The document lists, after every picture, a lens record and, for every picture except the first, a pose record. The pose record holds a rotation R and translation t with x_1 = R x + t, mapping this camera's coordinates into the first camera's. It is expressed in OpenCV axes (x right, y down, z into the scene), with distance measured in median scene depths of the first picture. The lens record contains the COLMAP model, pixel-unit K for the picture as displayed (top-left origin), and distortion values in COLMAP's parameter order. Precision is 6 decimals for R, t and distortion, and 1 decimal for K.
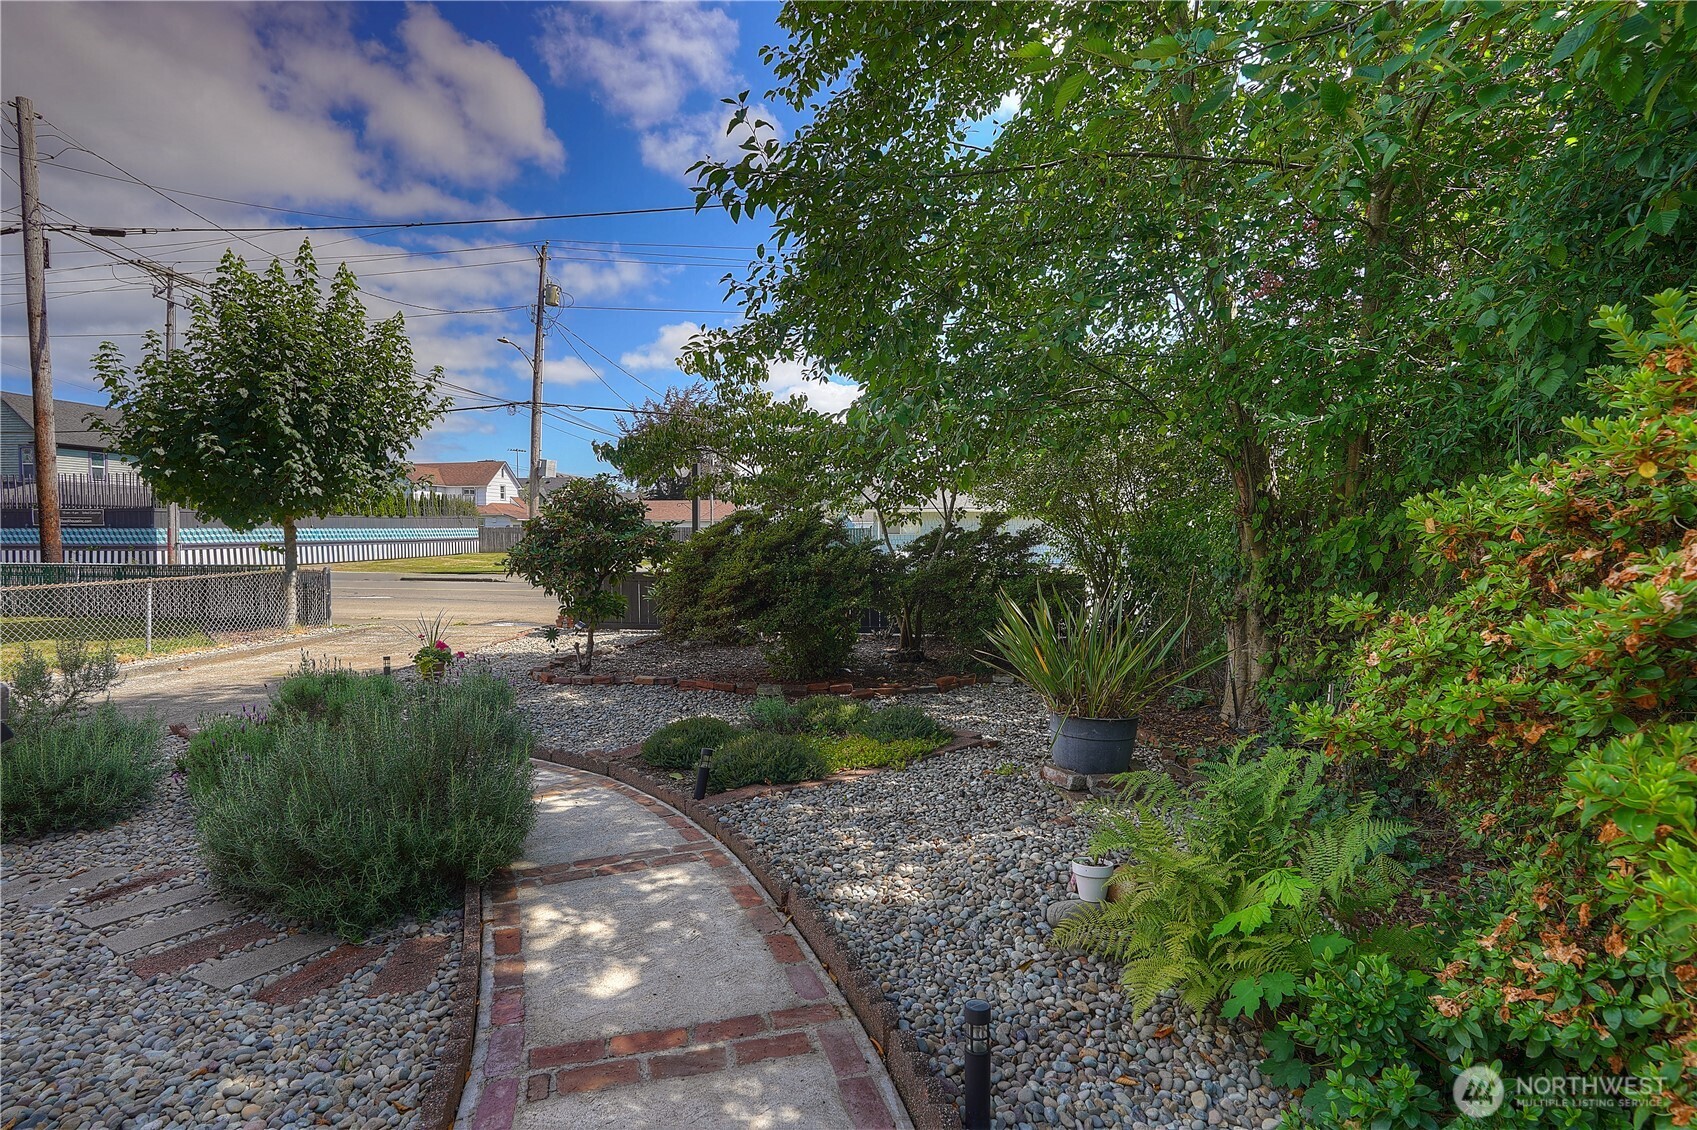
lens RADIAL K [[789.7, 0, 849.5], [0, 789.7, 561.1], [0, 0, 1]] dist [-0.072296, 0.028653]
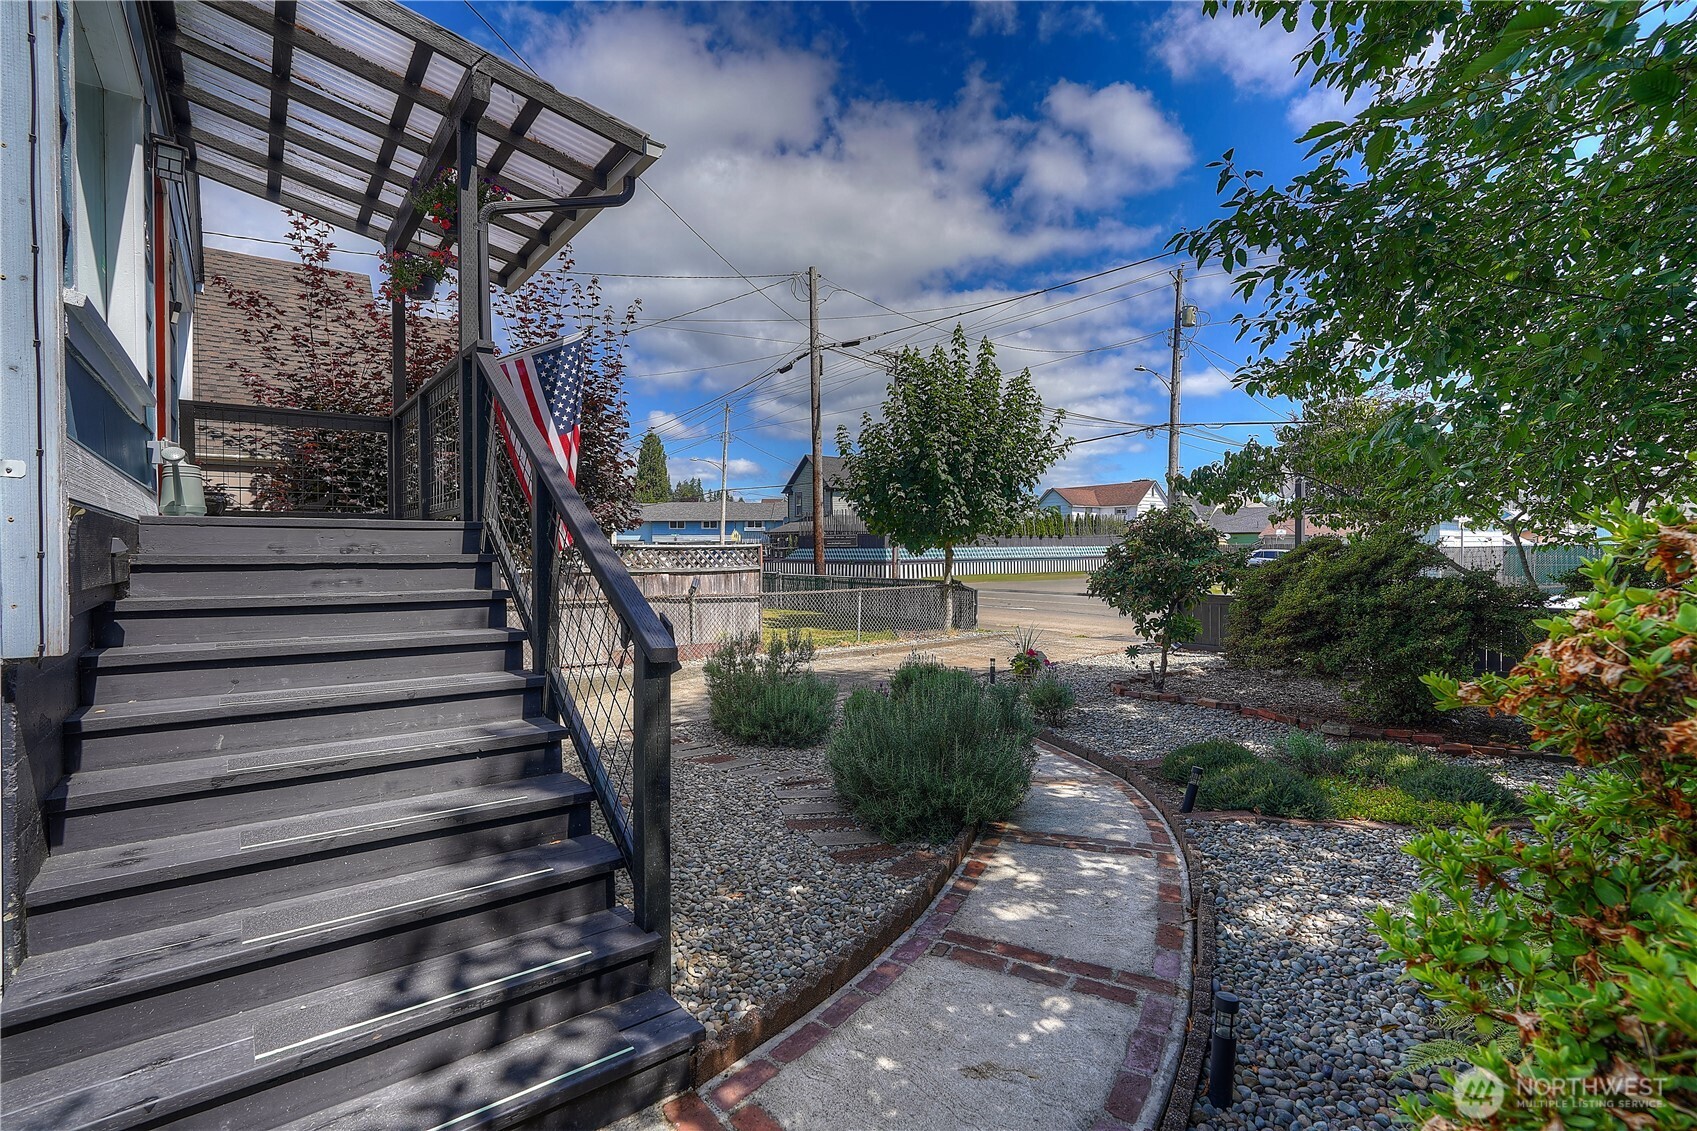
lens RADIAL K [[789.7, 0, 849.5], [0, 789.7, 561.6], [0, 0, 1]] dist [-0.072296, 0.028653]
pose [[0.699721, 0.005820, -0.714392, 0.119231], [-0.020386, 0.999722, -0.011823, -0.010316], [0.714125, 0.022837, 0.699645, -0.044897]]
